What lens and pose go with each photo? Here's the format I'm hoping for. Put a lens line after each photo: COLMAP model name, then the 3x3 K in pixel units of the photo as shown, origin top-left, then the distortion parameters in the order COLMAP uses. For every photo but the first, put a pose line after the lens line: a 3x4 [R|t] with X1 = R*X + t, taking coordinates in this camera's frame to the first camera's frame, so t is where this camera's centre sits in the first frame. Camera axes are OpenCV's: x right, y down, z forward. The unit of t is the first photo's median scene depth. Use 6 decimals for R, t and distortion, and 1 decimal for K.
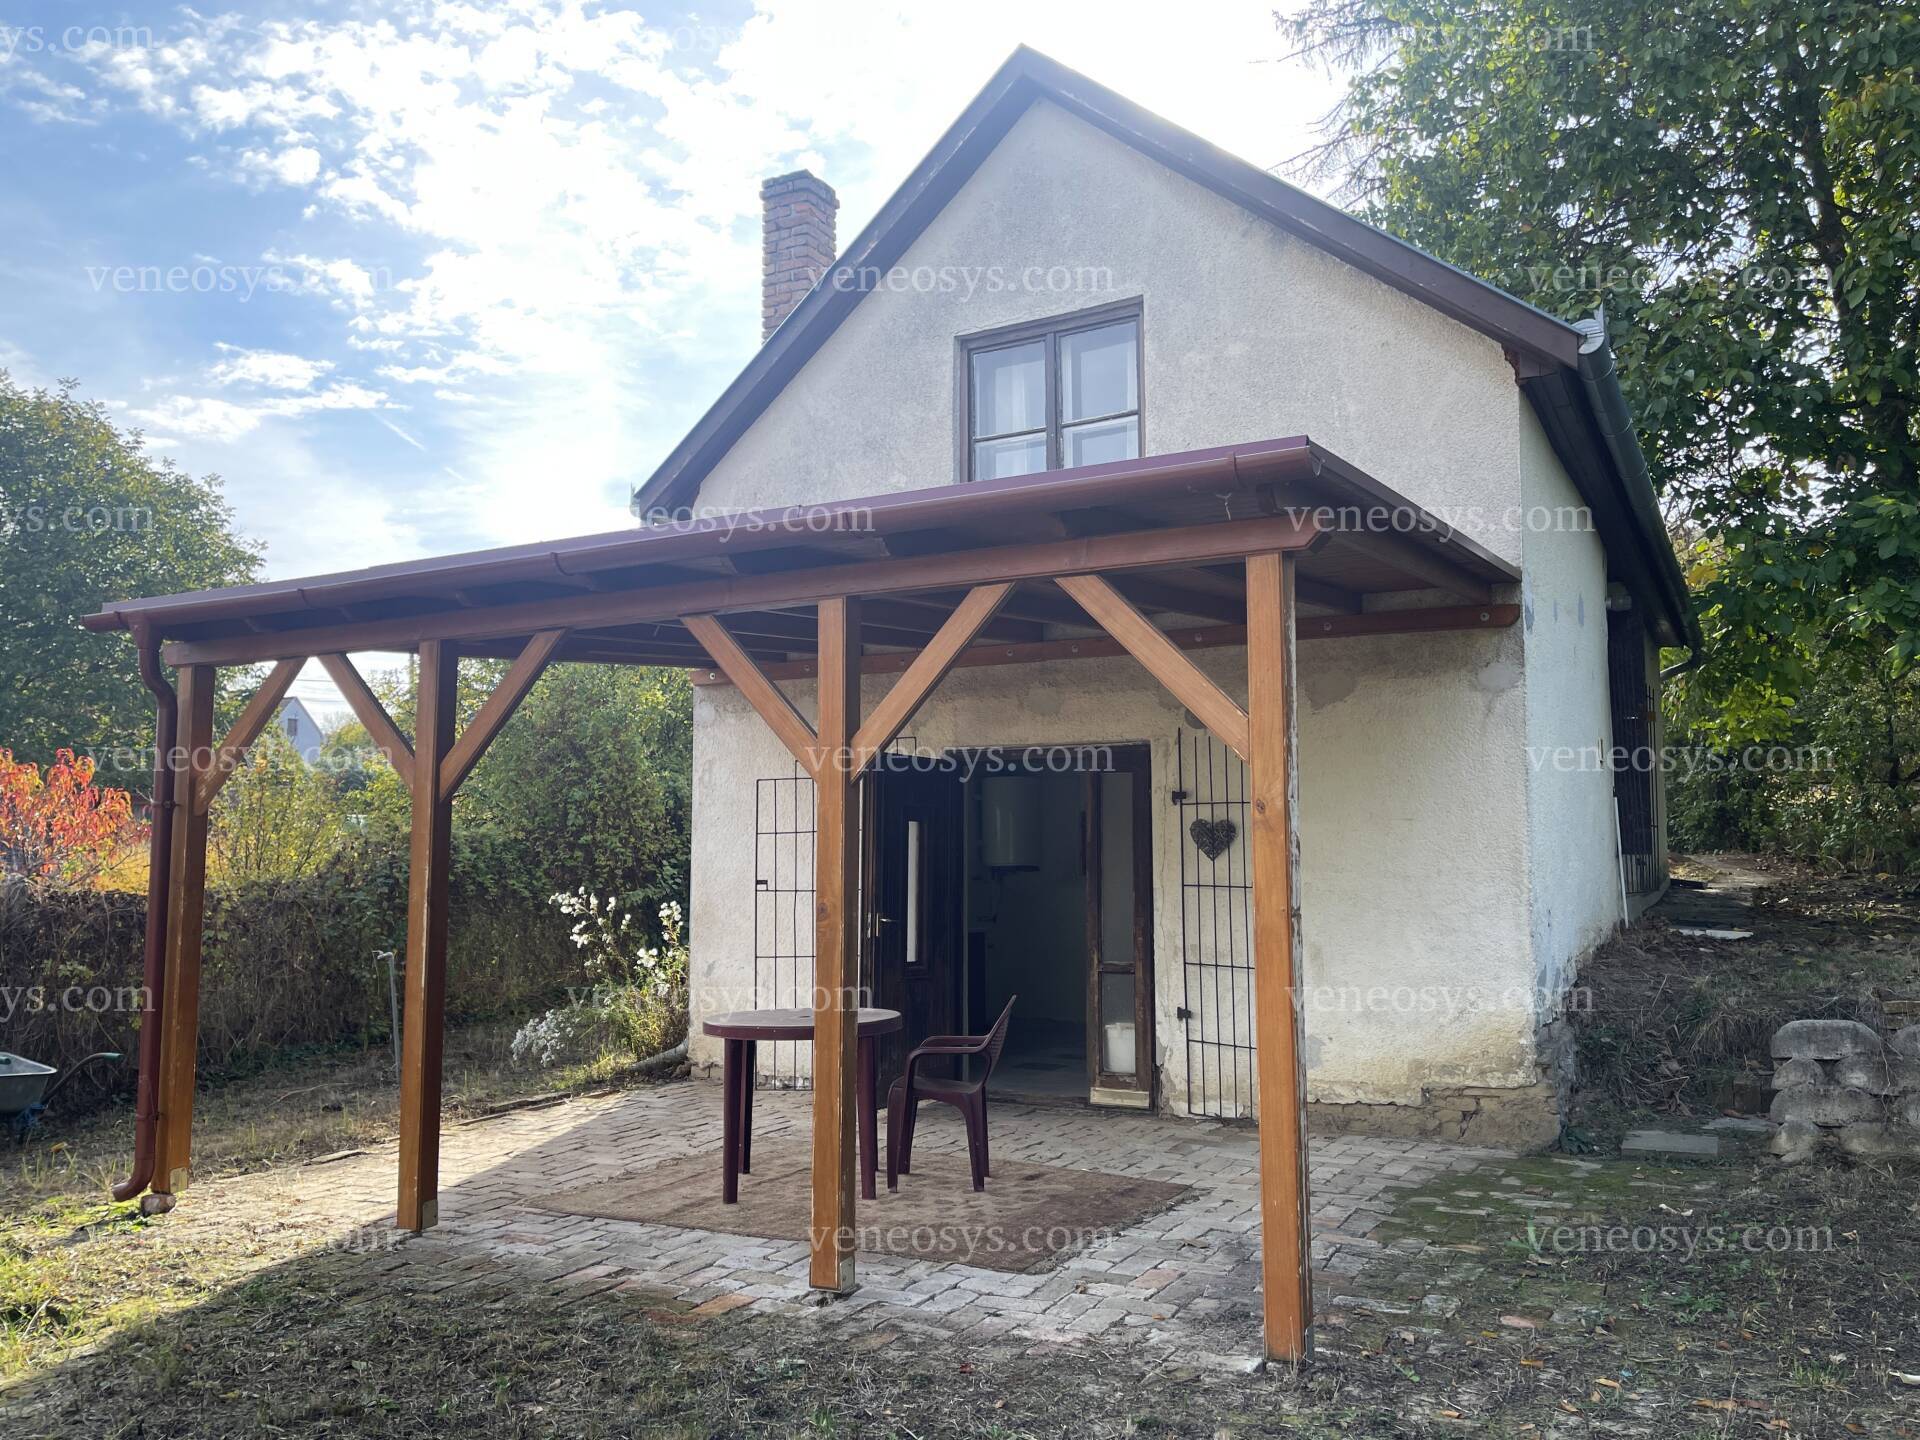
lens RADIAL K [[1469.8, 0, 953.9], [0, 1469.8, 729.9], [0, 0, 1]] dist [0.068476, -0.084154]
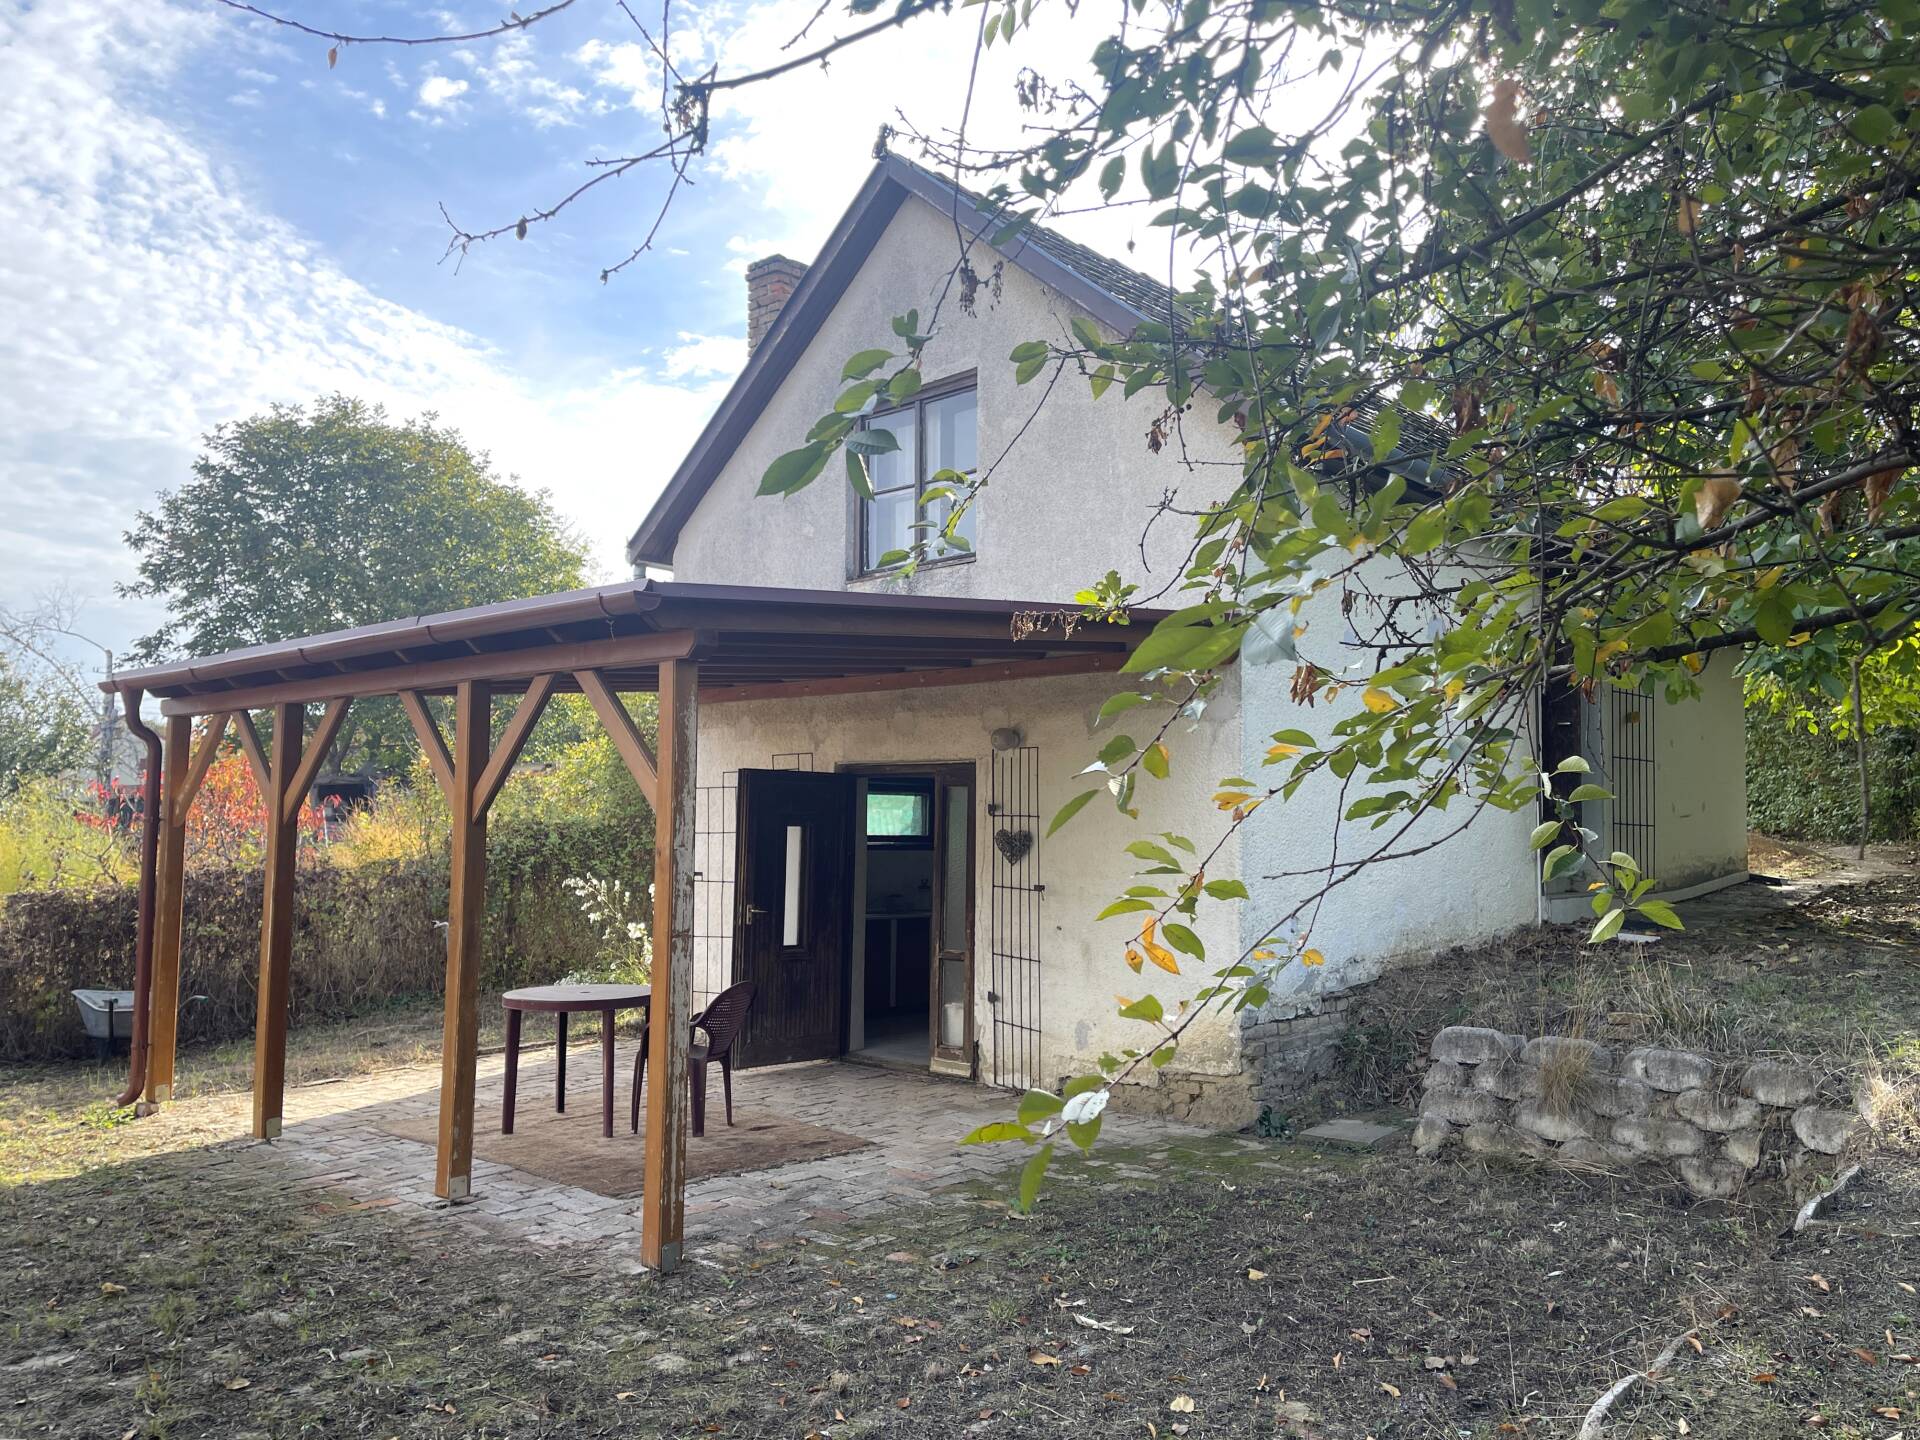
lens RADIAL K [[1469.8, 0, 999.5], [0, 1469.8, 719.2], [0, 0, 1]] dist [0.068476, -0.084154]
pose [[0.972090, -0.005322, -0.234548, 0.421108], [0.010079, 0.999767, 0.019087, -0.045834], [0.234392, -0.020918, 0.971917, -0.108330]]
